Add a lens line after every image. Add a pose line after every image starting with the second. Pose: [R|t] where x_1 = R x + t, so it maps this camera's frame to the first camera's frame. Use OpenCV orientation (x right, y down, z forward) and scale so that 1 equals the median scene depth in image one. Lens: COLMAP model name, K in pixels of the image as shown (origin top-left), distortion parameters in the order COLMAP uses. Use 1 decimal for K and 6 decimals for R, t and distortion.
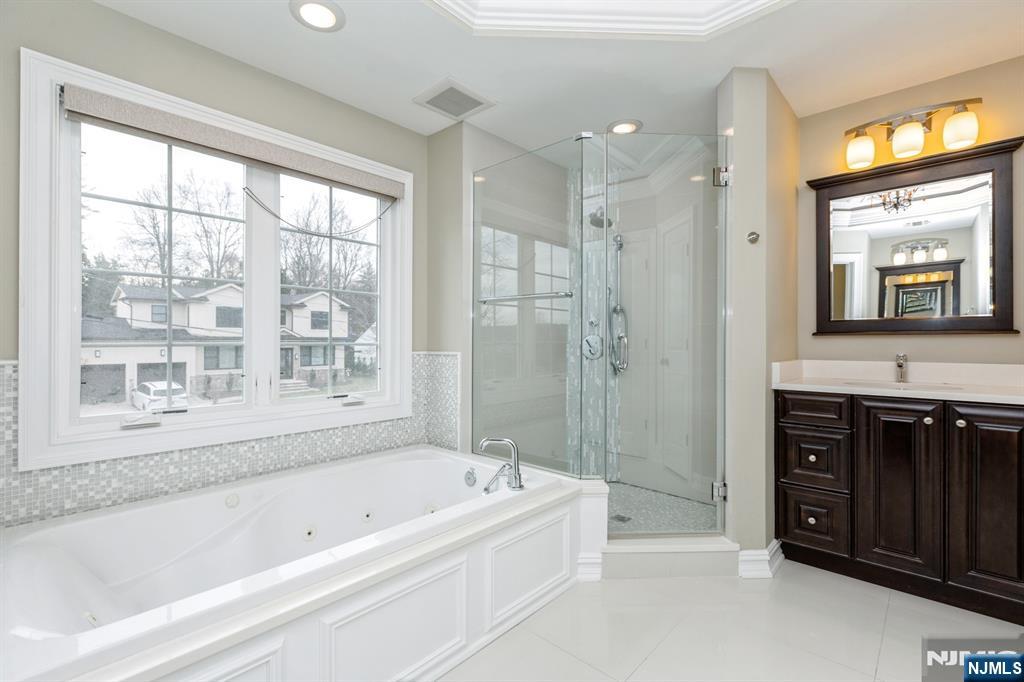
lens RADIAL K [[454.3, 0, 498.2], [0, 454.3, 342.8], [0, 0, 1]] dist [-0.003511, -0.000206]
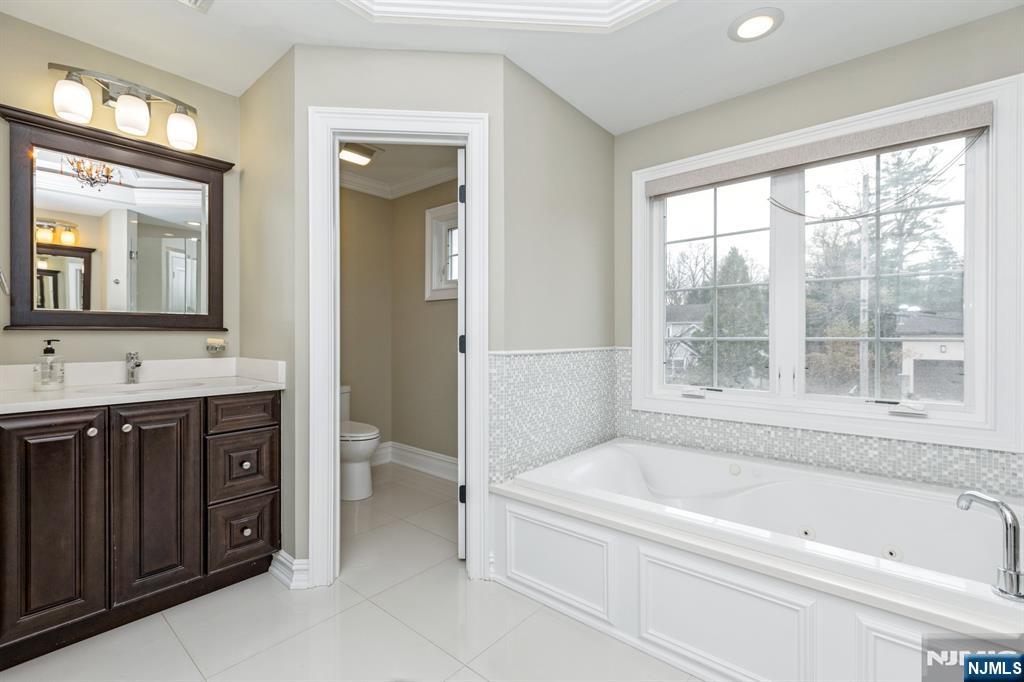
lens RADIAL K [[450.8, 0, 512.0], [0, 450.8, 341.0], [0, 0, 1]] dist [-0.002862, -0.000192]
pose [[0.052129, 0.010098, -0.998589, 0.513532], [-0.002168, 0.999948, 0.009999, -0.001971], [0.998638, 0.001643, 0.052148, 0.314297]]
